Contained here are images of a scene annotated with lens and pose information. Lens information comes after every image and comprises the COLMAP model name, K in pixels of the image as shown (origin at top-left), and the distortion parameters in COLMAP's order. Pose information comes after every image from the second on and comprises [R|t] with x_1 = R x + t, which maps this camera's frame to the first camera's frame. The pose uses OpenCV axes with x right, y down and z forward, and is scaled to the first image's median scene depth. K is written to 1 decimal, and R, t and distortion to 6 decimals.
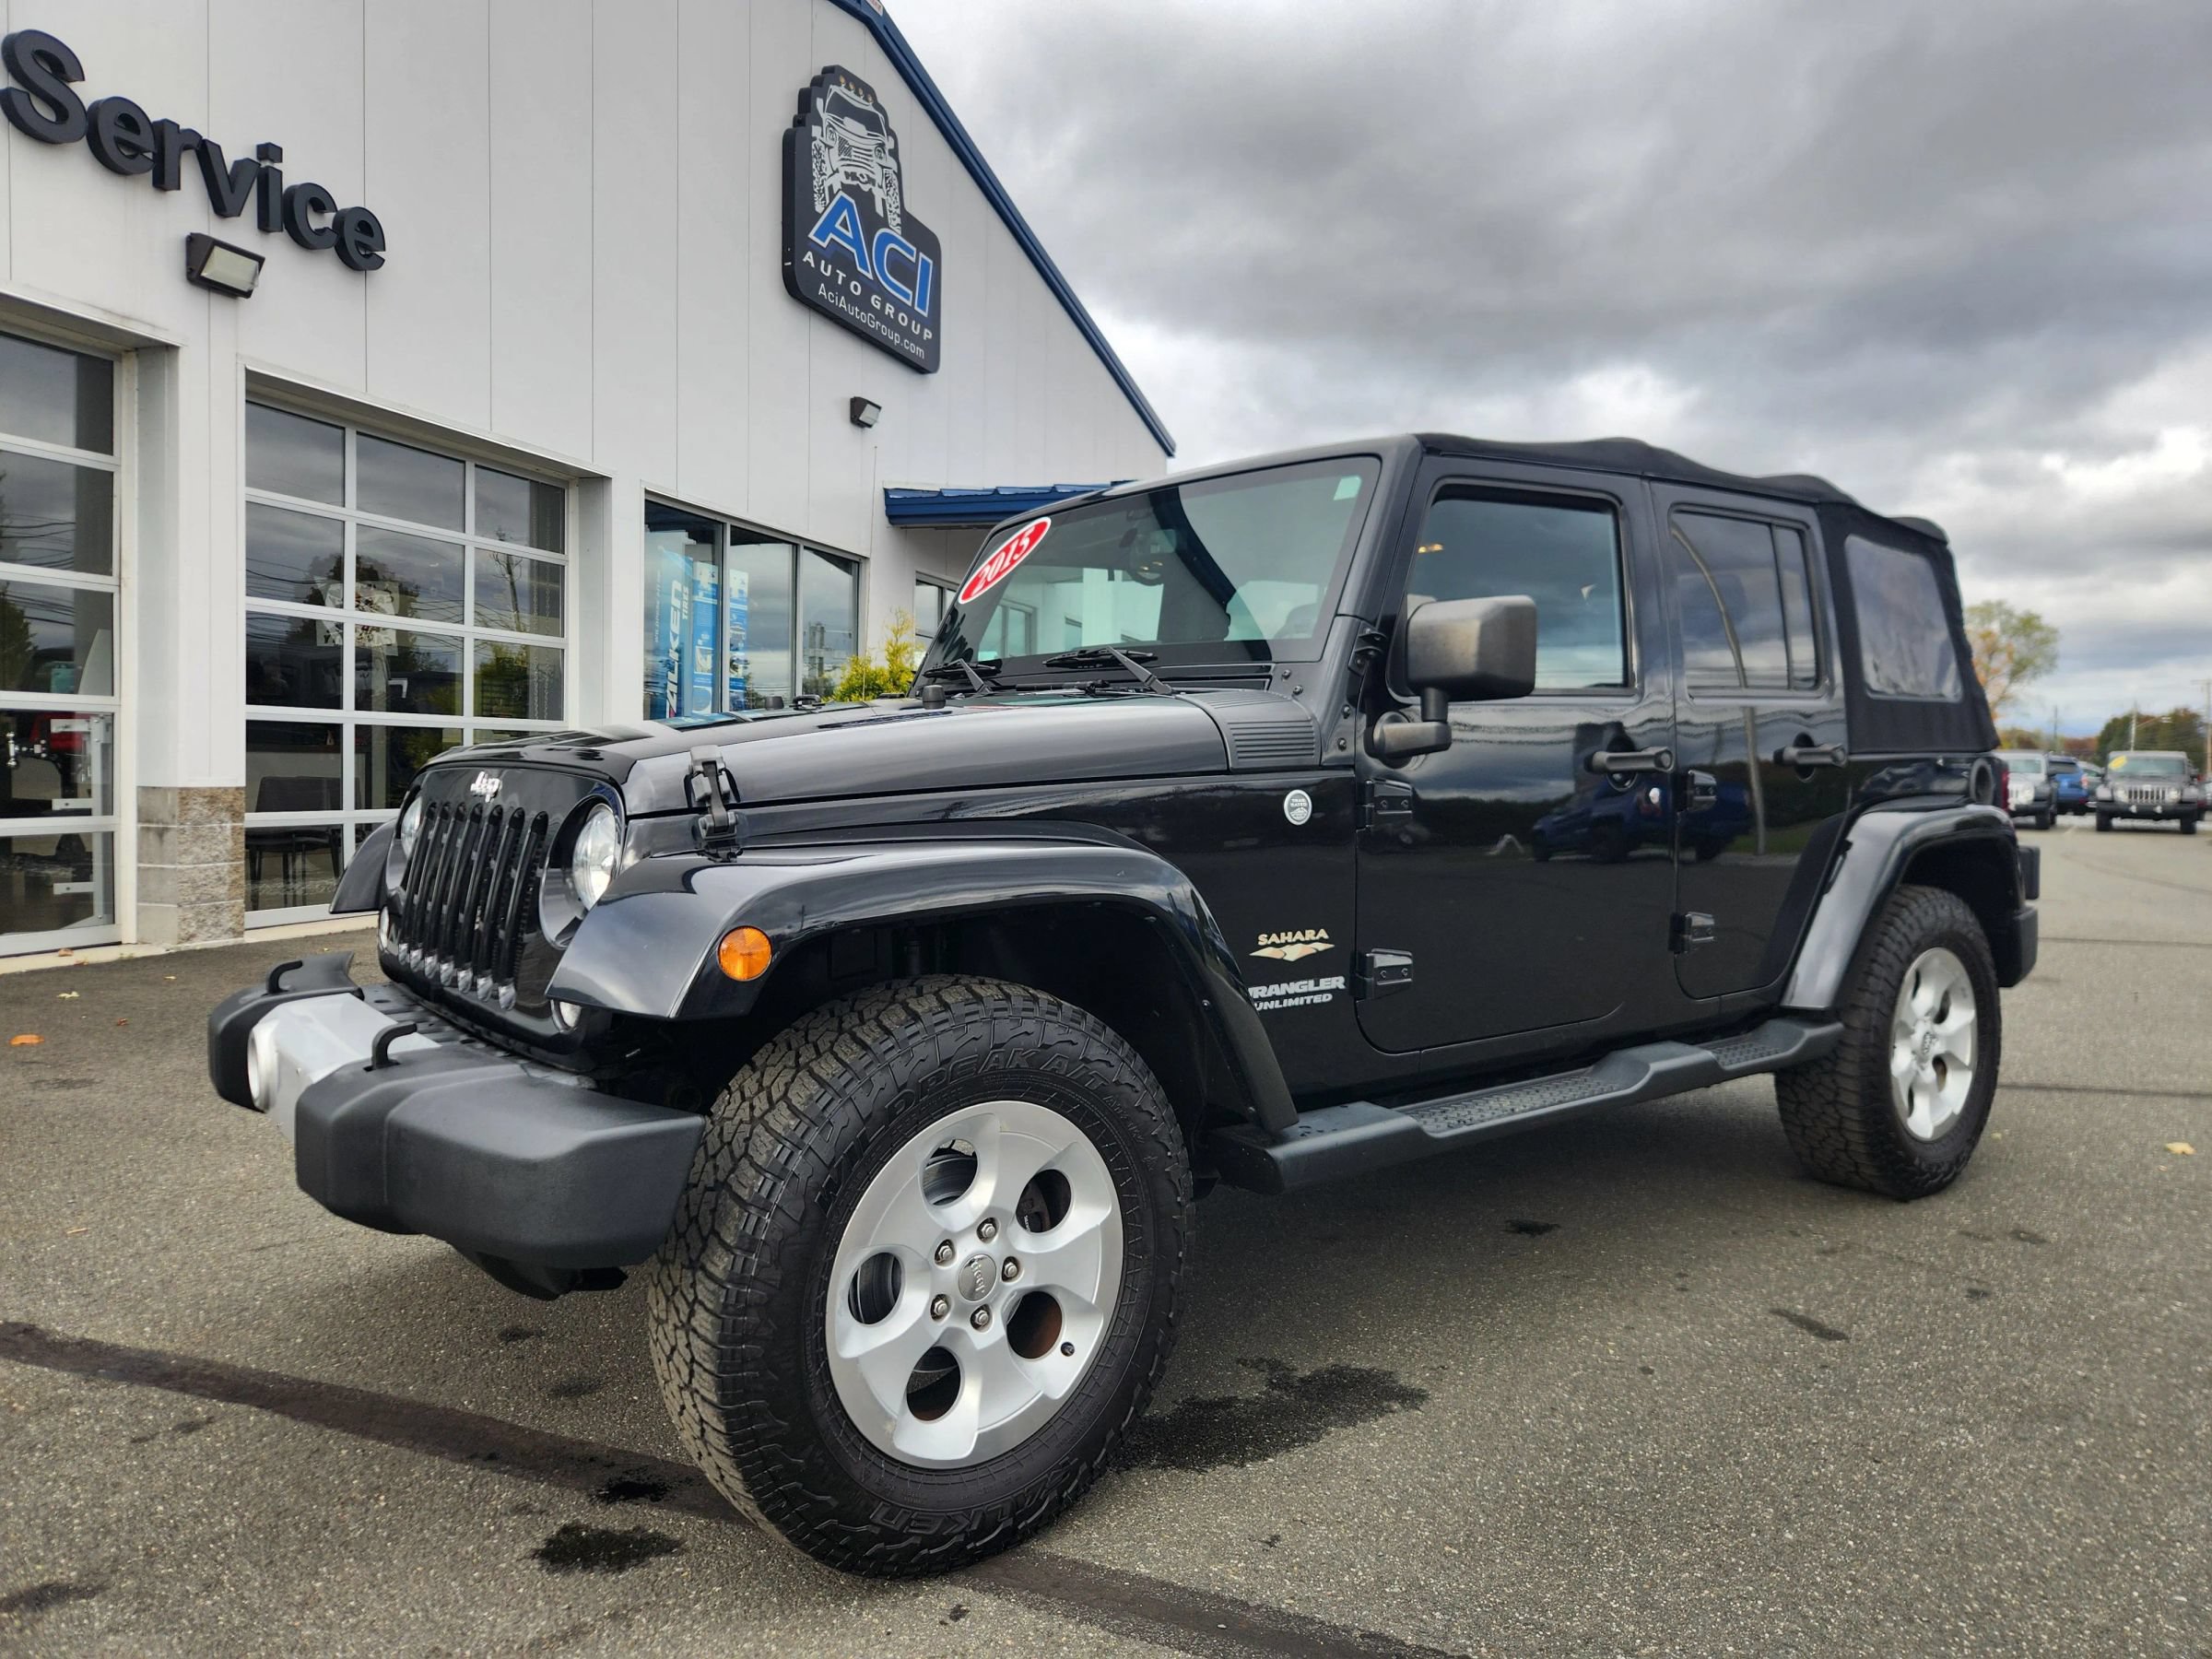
lens RADIAL K [[1478.6, 0, 1085.7], [0, 1478.6, 808.8], [0, 0, 1]] dist [0.069603, -0.055230]
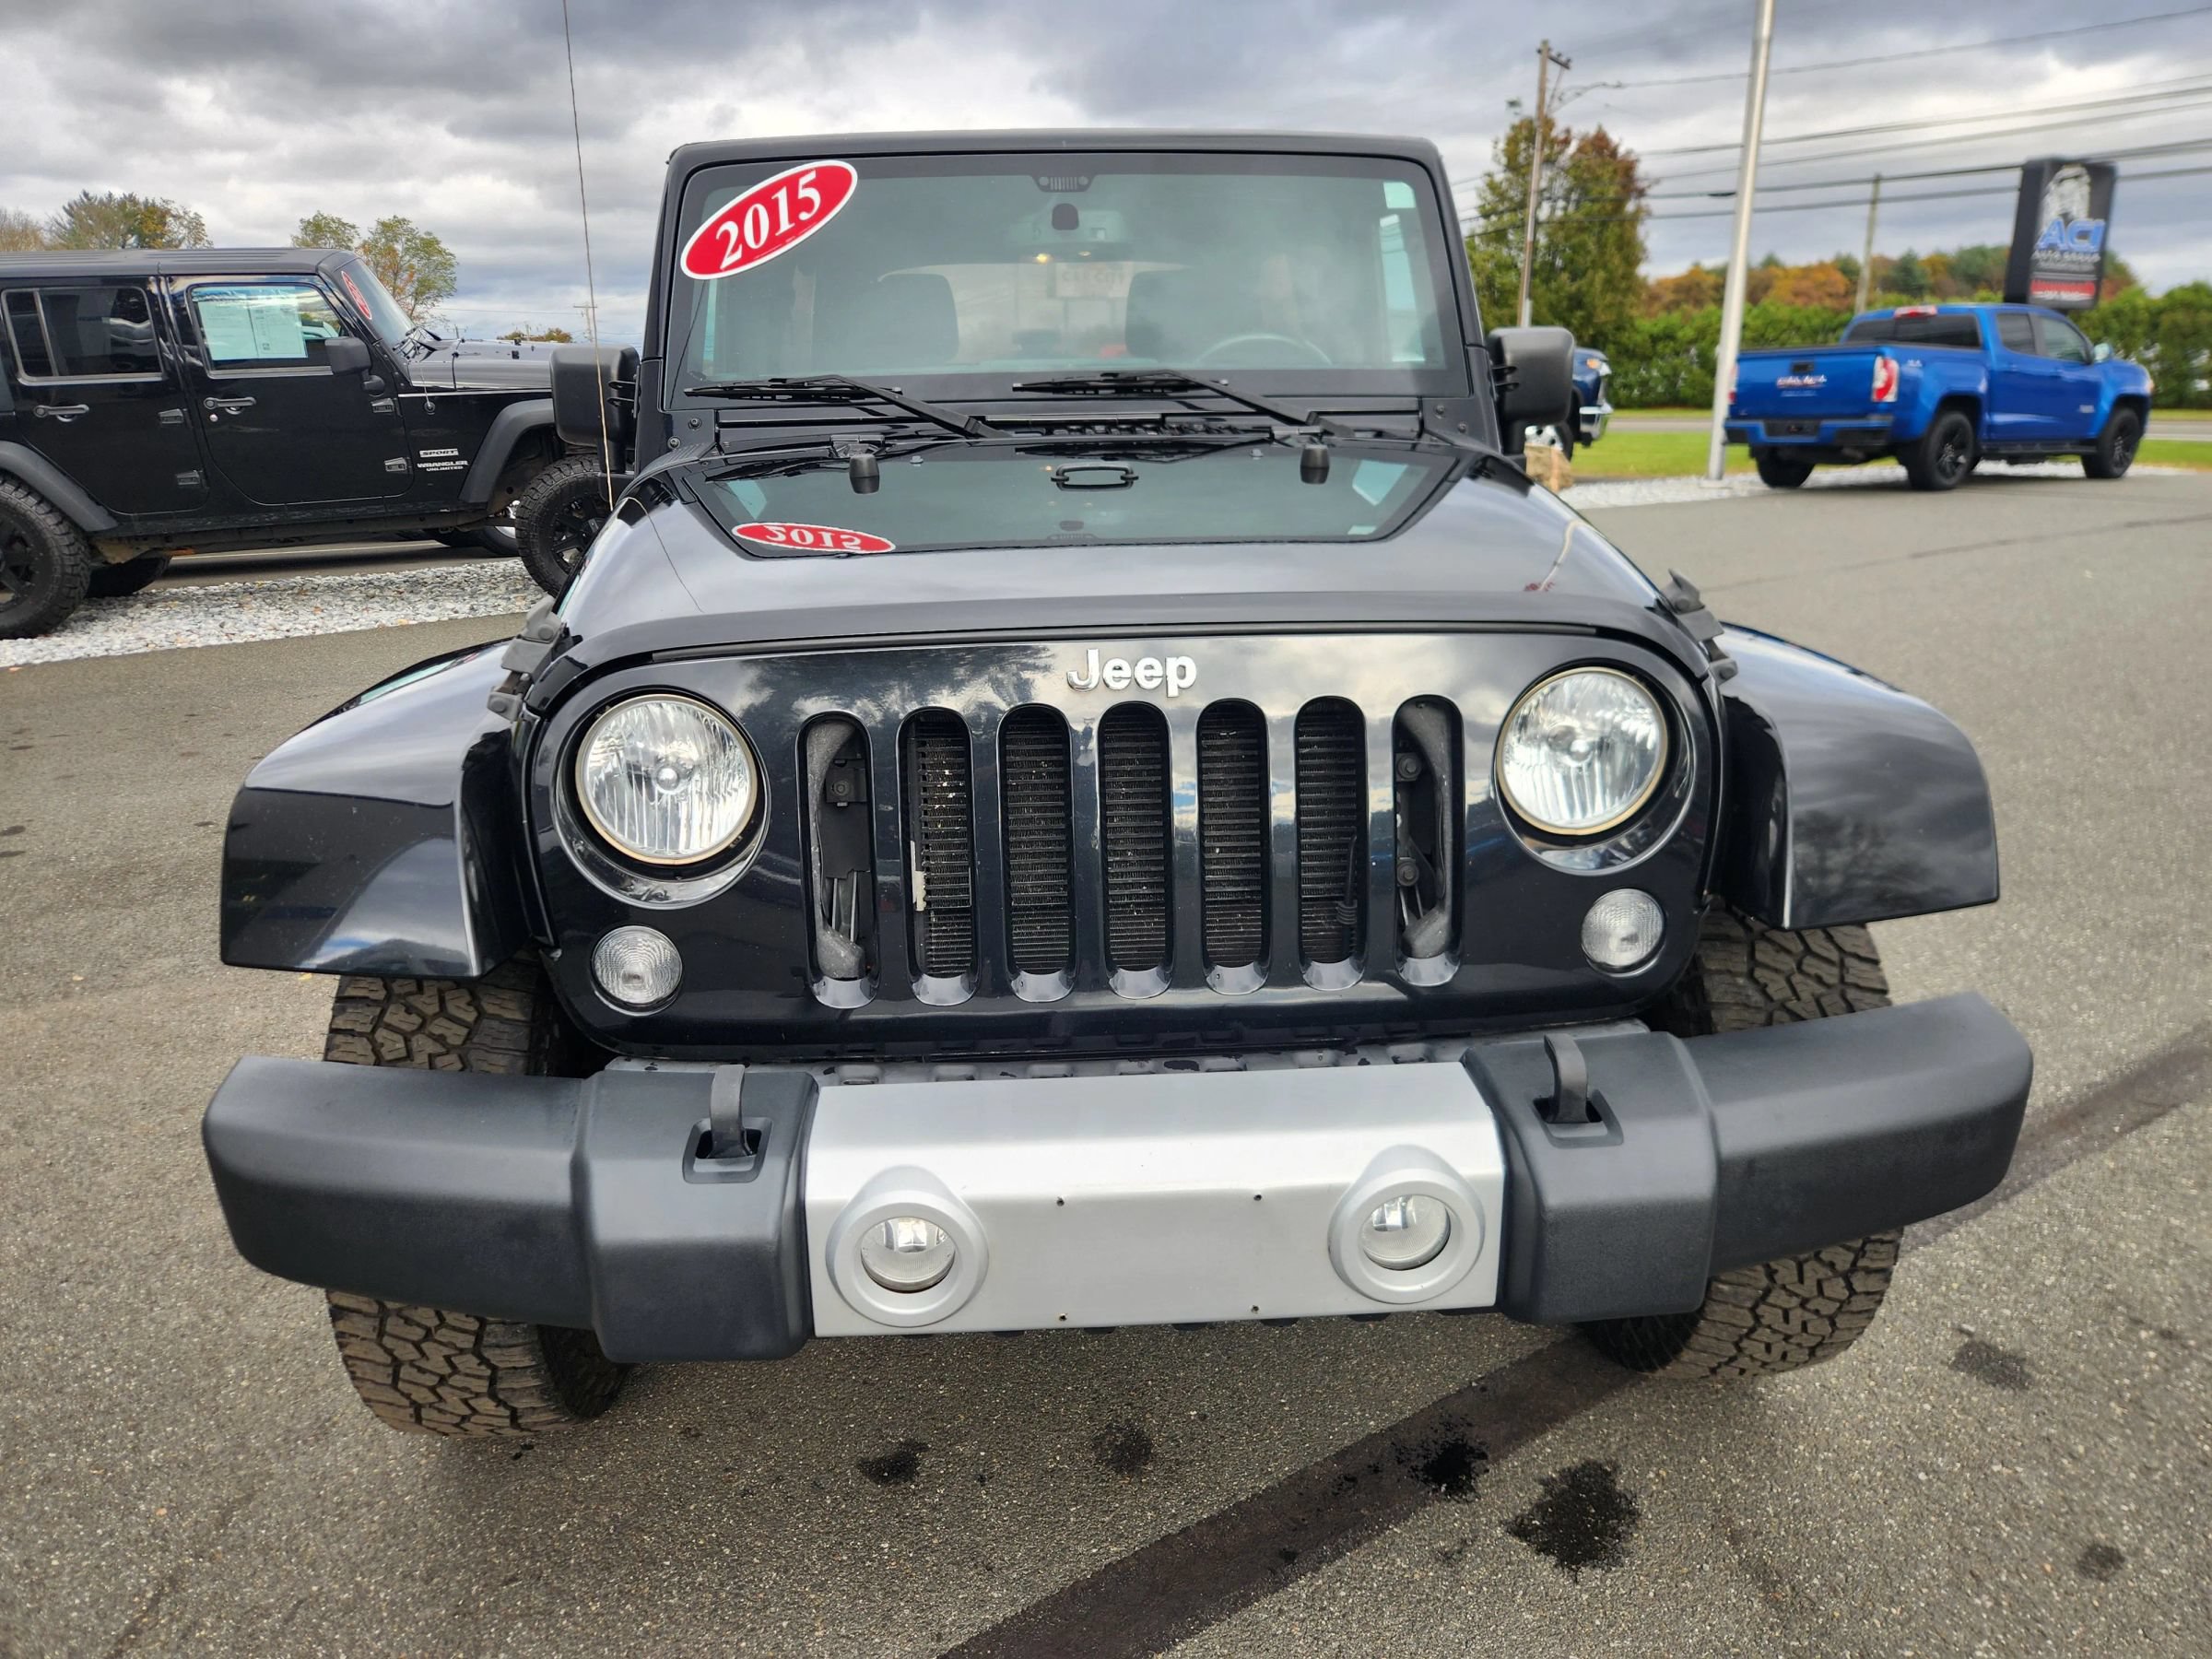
lens RADIAL K [[1478.6, 0, 1095.0], [0, 1478.6, 830.0], [0, 0, 1]] dist [0.069603, -0.055230]
pose [[0.566952, -0.256797, 0.782701, -0.700811], [0.049587, 0.959083, 0.278748, -0.094828], [-0.822257, -0.119225, 0.556488, 0.527451]]
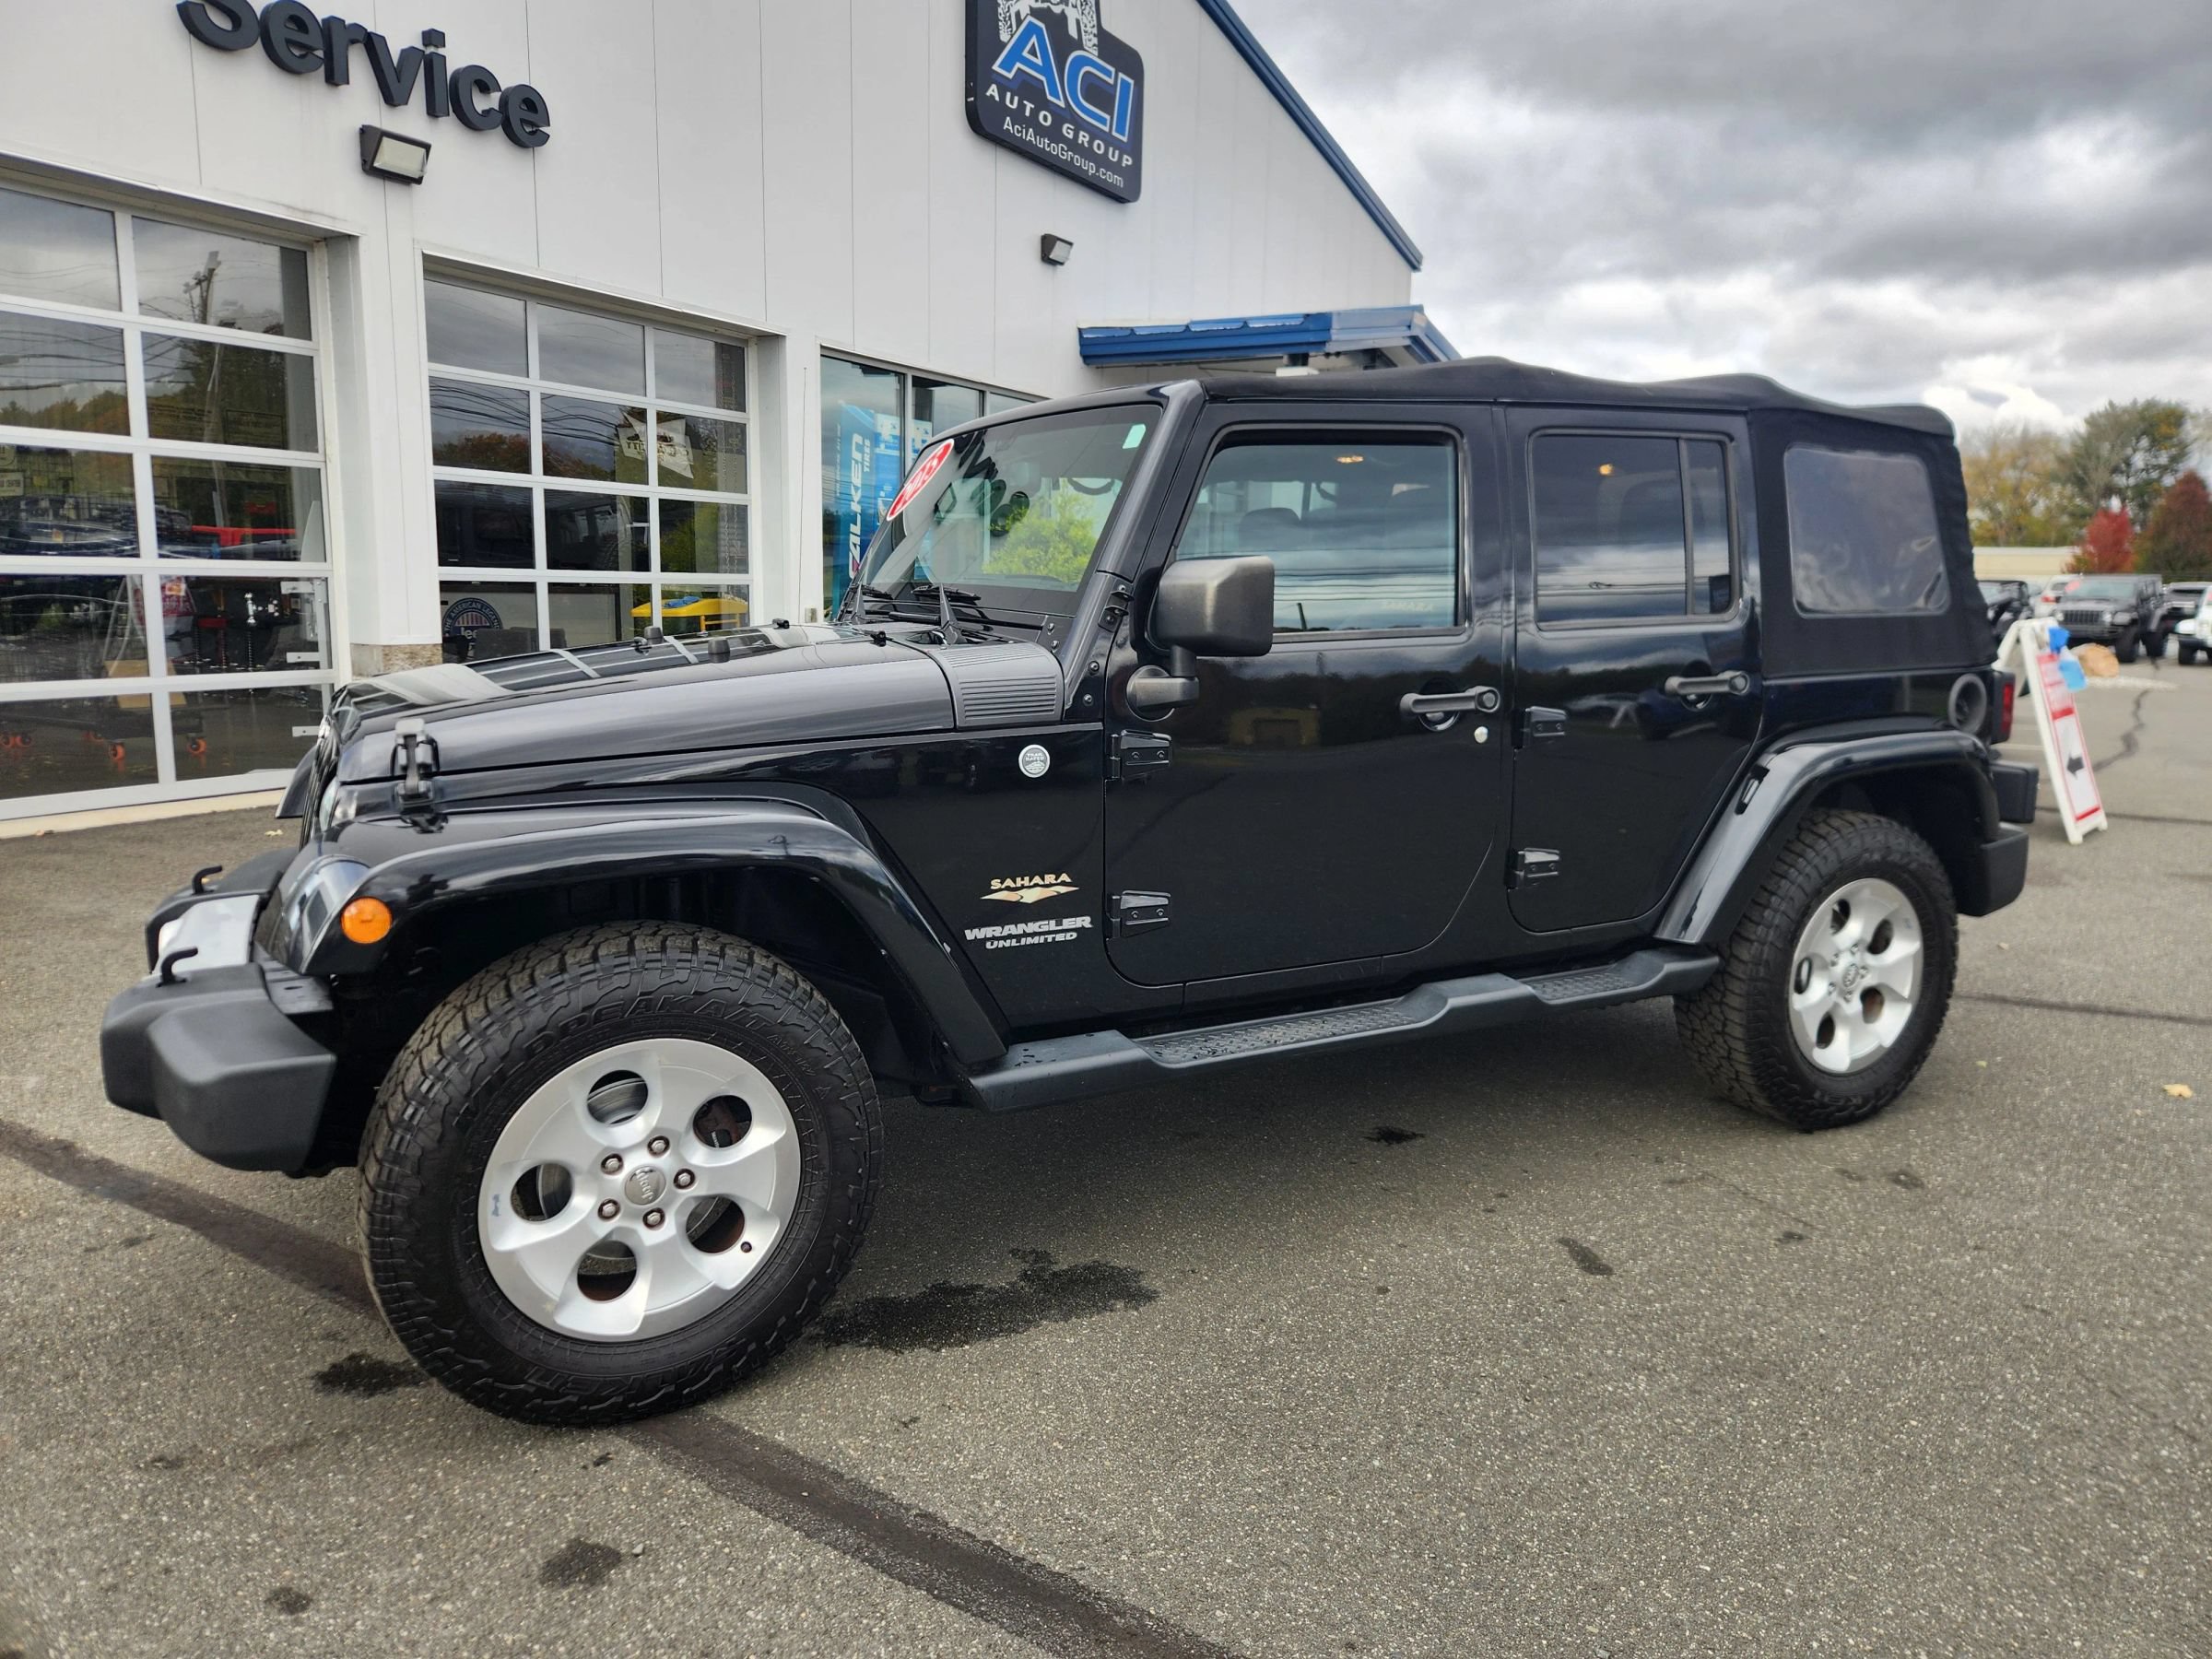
lens RADIAL K [[1478.6, 0, 1106.5], [0, 1478.6, 803.5], [0, 0, 1]] dist [0.069603, -0.055230]
pose [[0.984053, 0.028842, -0.175522, 0.309752], [-0.008250, 0.993106, 0.116932, -0.077024], [0.177684, -0.113619, 0.977506, -0.021821]]
